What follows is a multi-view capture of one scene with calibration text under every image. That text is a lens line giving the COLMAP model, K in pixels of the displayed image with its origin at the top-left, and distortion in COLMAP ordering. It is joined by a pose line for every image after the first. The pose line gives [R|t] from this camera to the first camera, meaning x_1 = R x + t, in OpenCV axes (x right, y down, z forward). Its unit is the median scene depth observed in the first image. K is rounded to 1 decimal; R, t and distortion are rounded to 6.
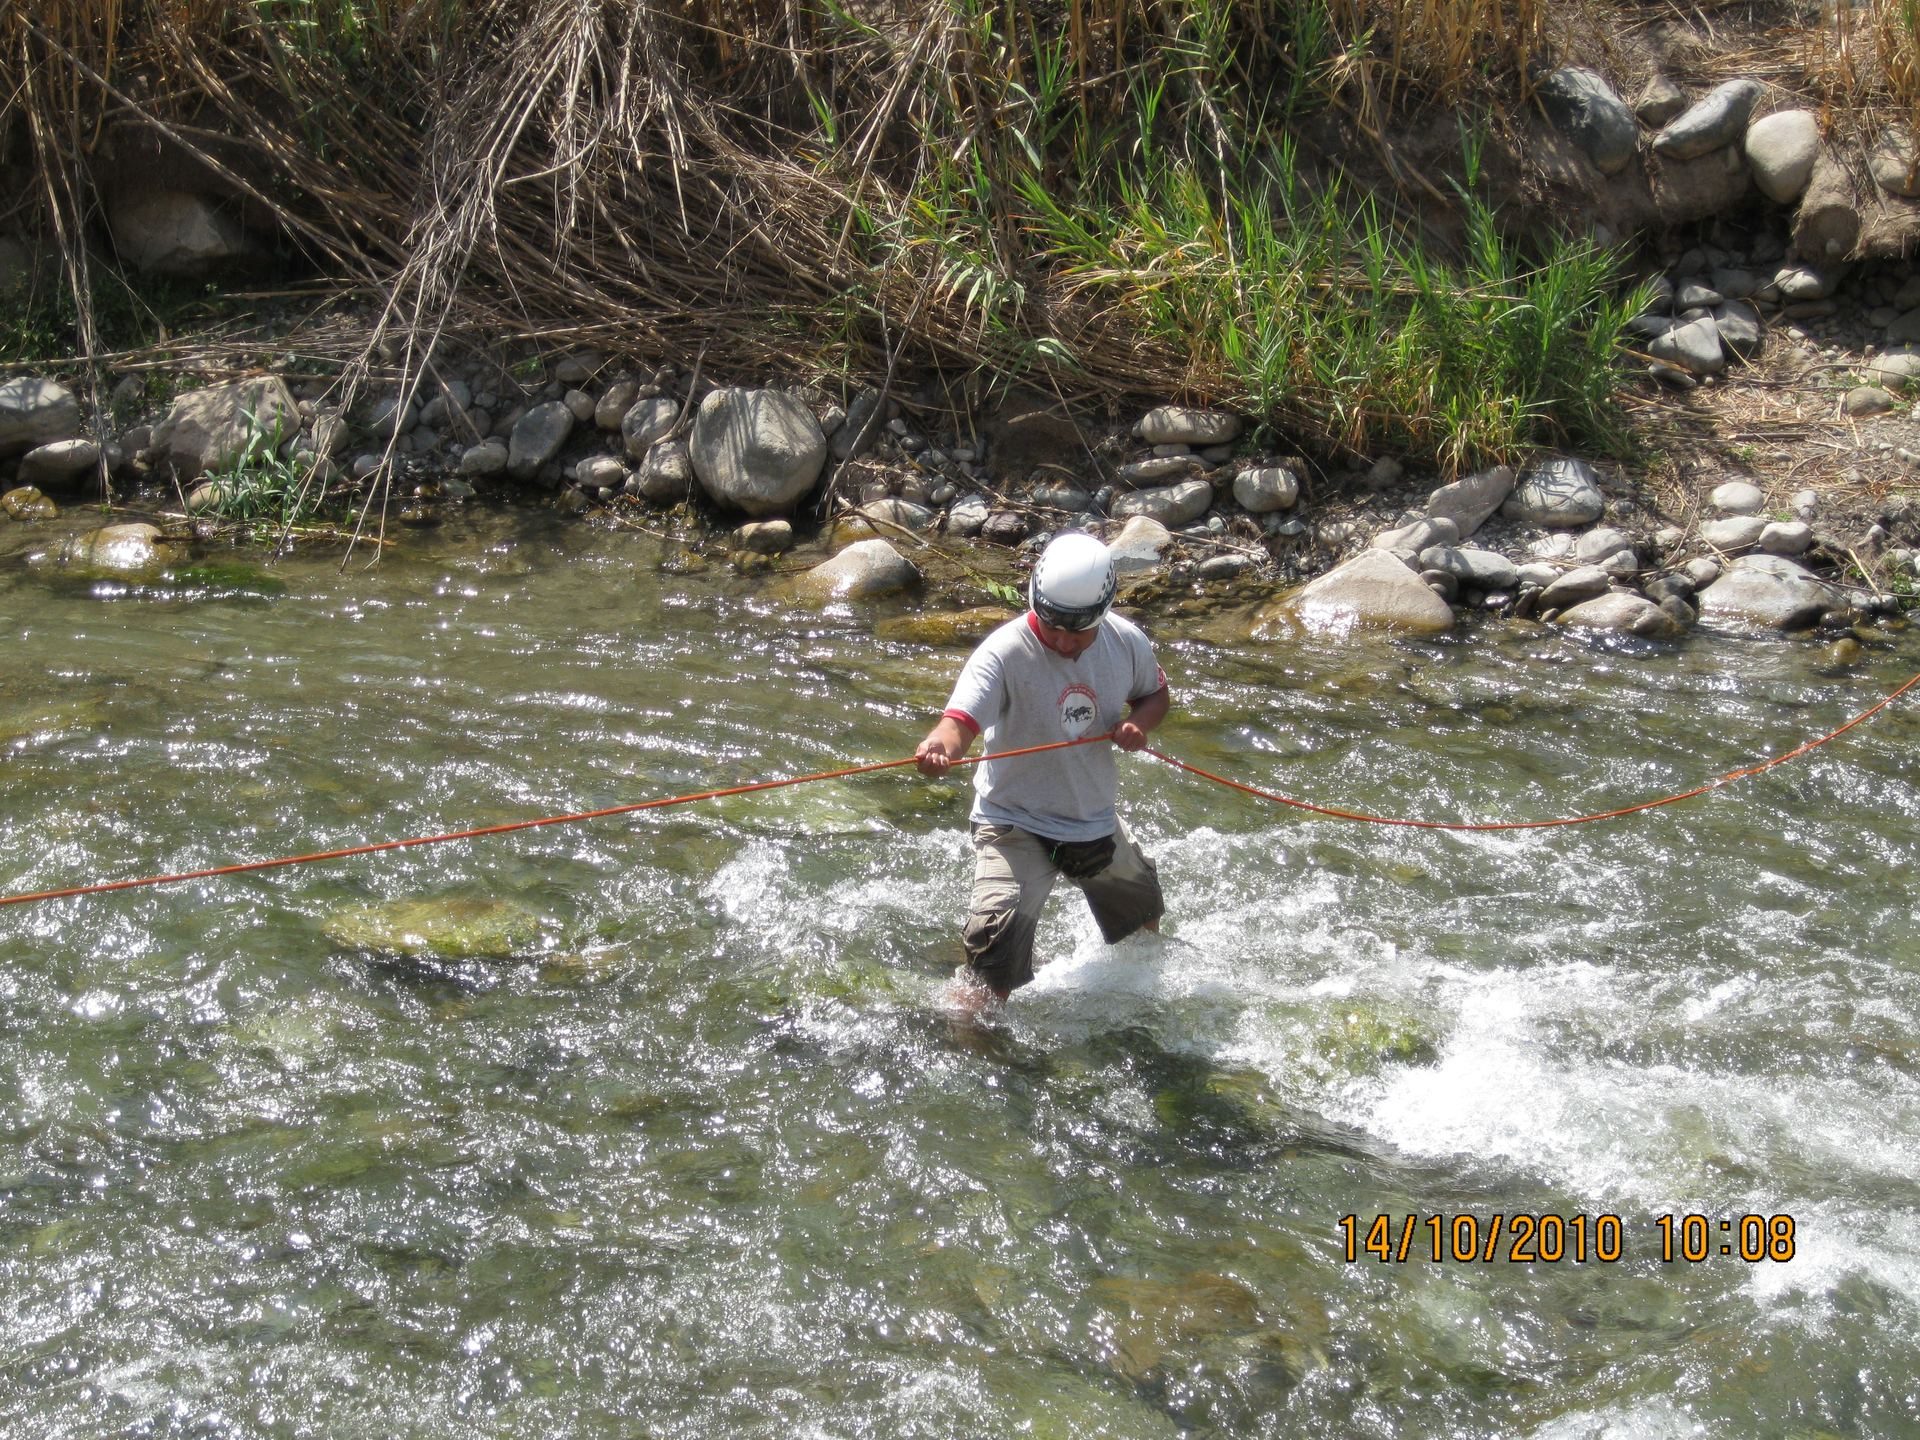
lens RADIAL K [[3419.9, 0, 956.2], [0, 3419.9, 721.0], [0, 0, 1]] dist [-0.161752, 0.095288]
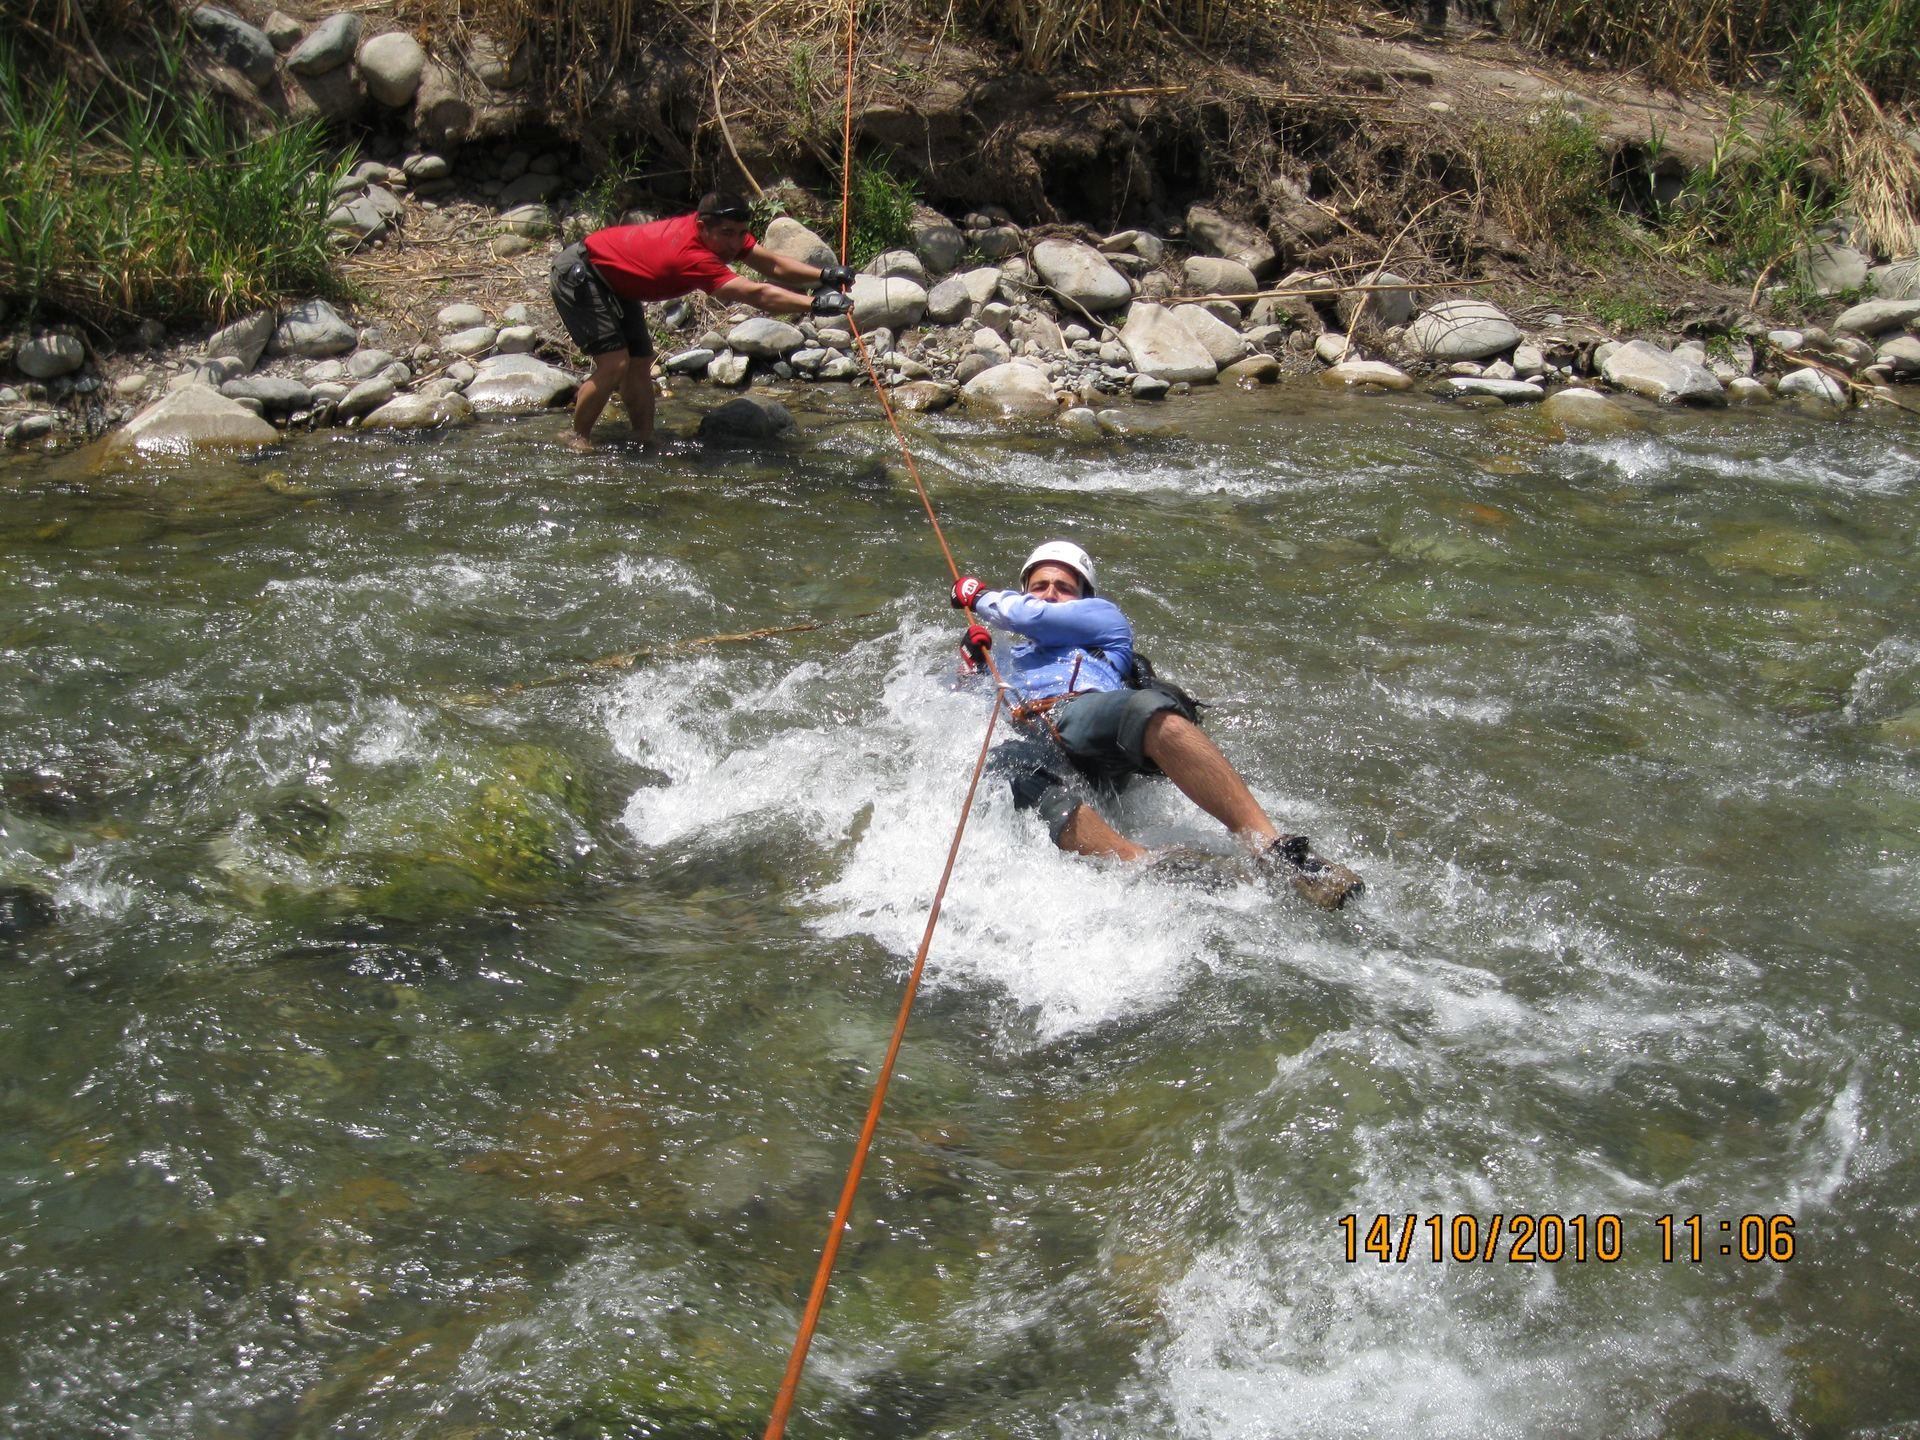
lens RADIAL K [[1976.0, 0, 933.1], [0, 1976.0, 711.1], [0, 0, 1]] dist [-0.131752, 0.063968]
pose [[0.781788, -0.196651, 0.591723, -0.072223], [0.163782, 0.980408, 0.109435, 0.022000], [-0.601650, 0.011359, 0.798679, 0.324982]]
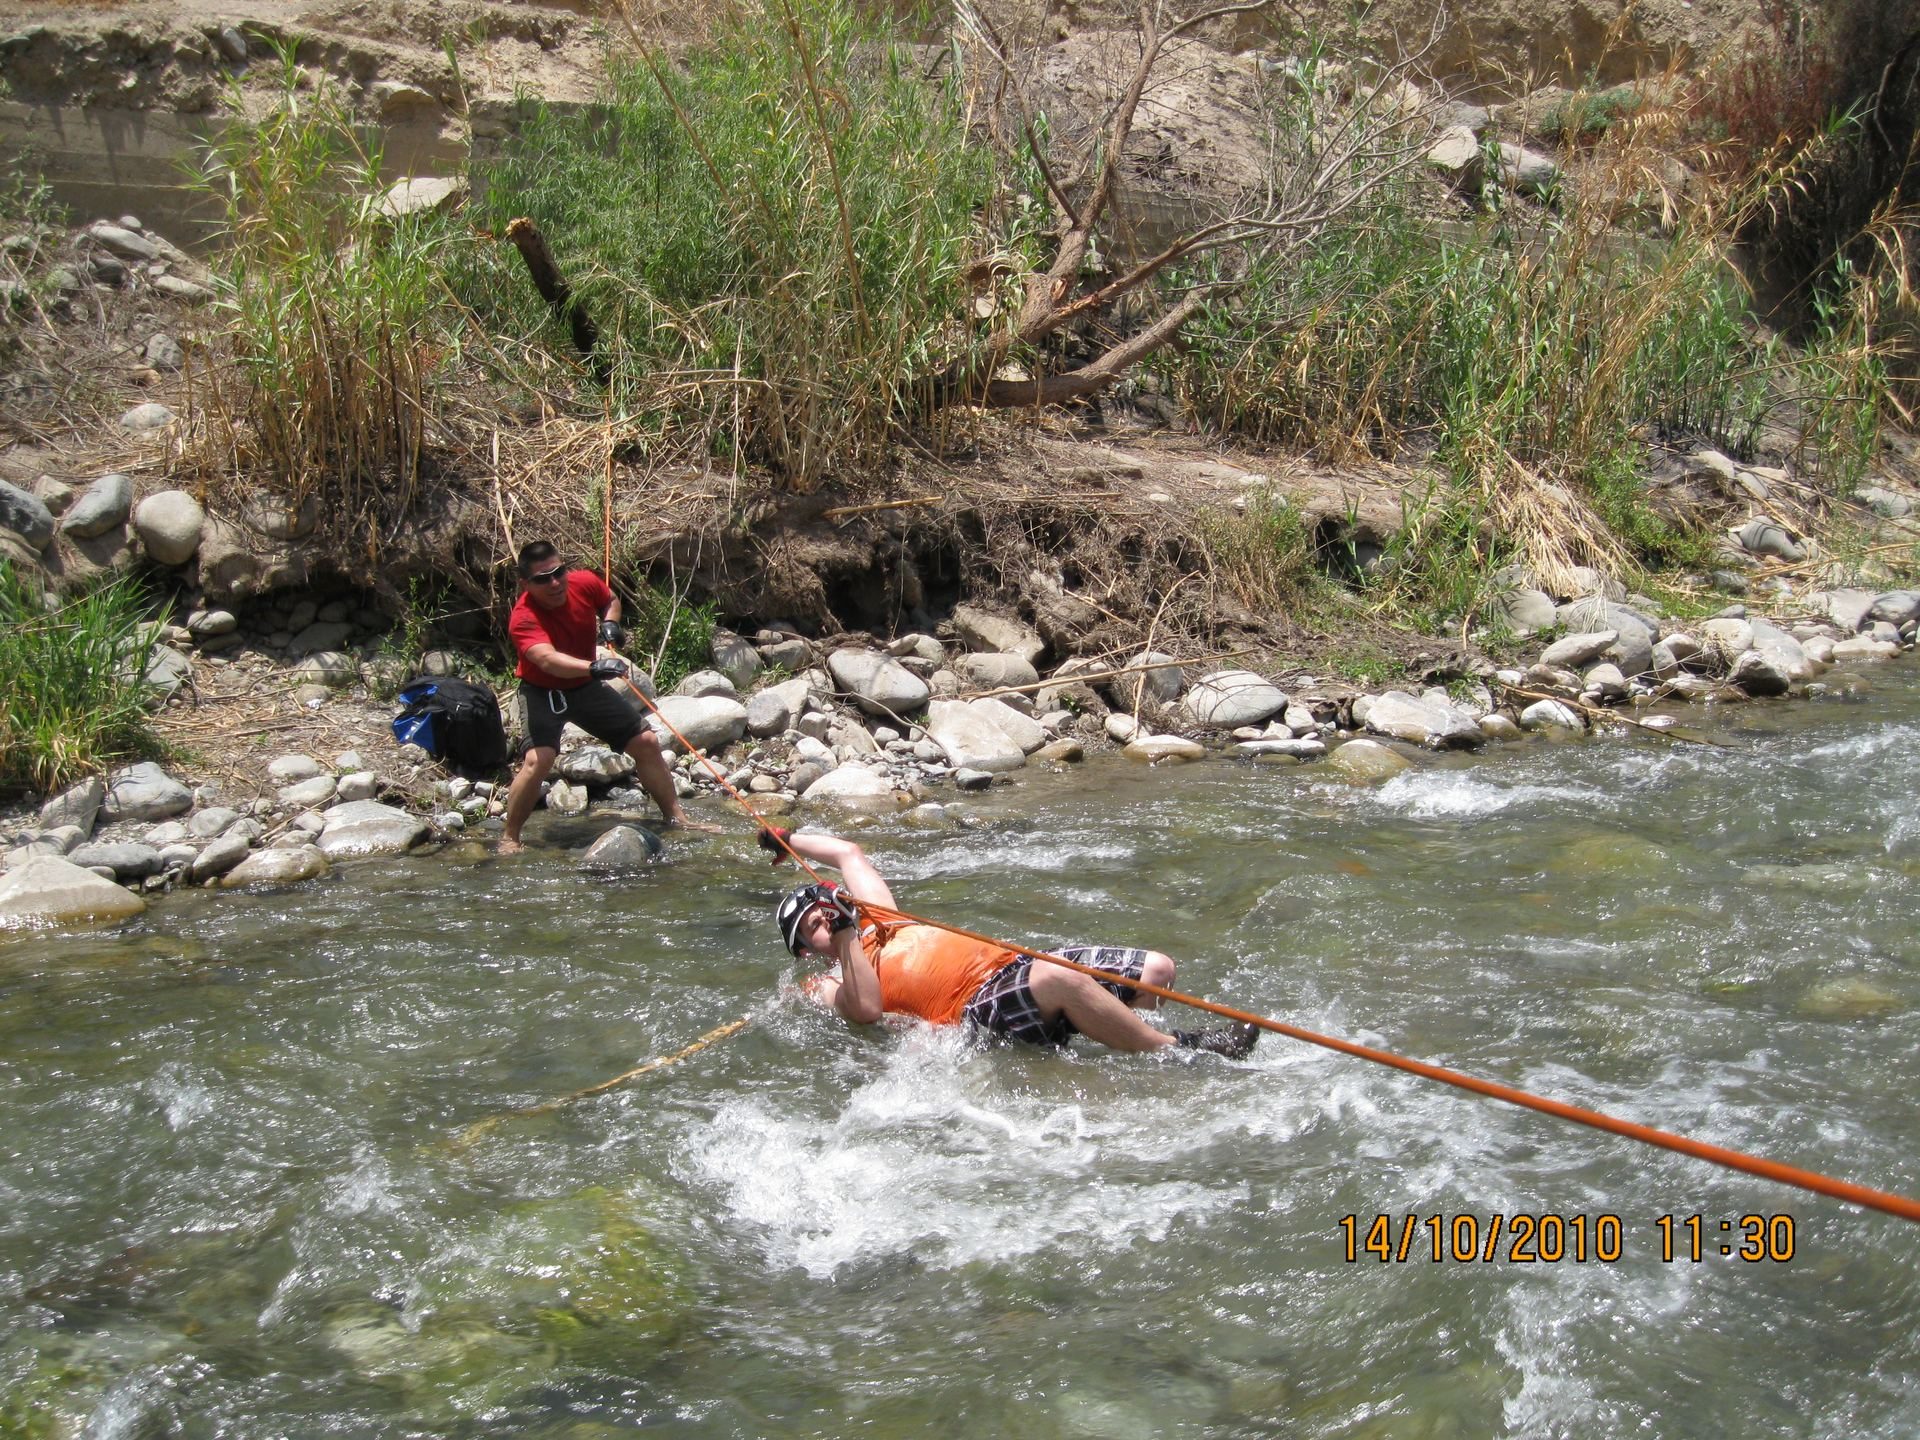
lens RADIAL K [[1976.0, 0, 933.1], [0, 1976.0, 711.1], [0, 0, 1]] dist [-0.131752, 0.063968]
pose [[0.630123, -0.129481, 0.765624, -0.135431], [0.262839, 0.963361, -0.053399, 0.008915], [-0.730658, 0.234884, 0.641069, 0.376941]]
